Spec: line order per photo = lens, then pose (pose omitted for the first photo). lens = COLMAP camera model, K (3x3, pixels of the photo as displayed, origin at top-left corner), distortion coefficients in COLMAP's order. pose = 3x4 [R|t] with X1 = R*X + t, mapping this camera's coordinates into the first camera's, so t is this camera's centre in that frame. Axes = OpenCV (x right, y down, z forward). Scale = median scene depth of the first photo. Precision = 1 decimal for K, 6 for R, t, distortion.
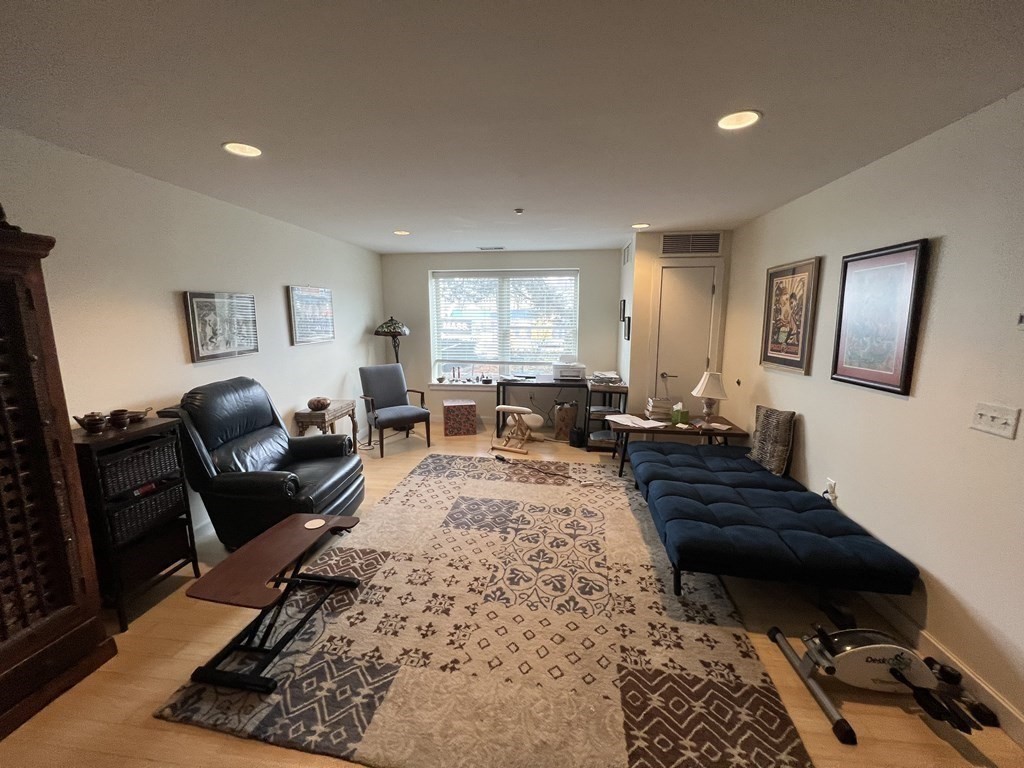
lens RADIAL K [[411.0, 0, 510.0], [0, 411.0, 381.8], [0, 0, 1]] dist [0.002102, 0.000267]
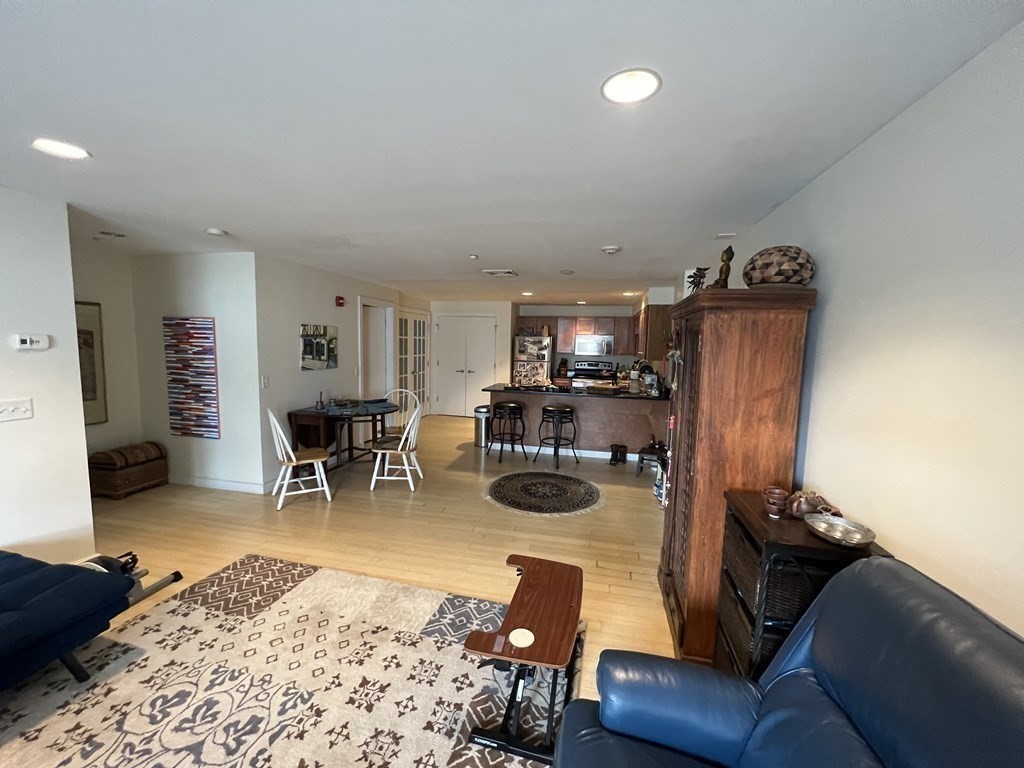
lens RADIAL K [[411.0, 0, 510.0], [0, 411.0, 381.8], [0, 0, 1]] dist [0.002102, 0.000267]
pose [[-0.994975, -0.031264, 0.095120, -0.307589], [-0.005930, 0.966733, 0.255720, -0.169905], [-0.099950, 0.253870, -0.962060, 0.961350]]
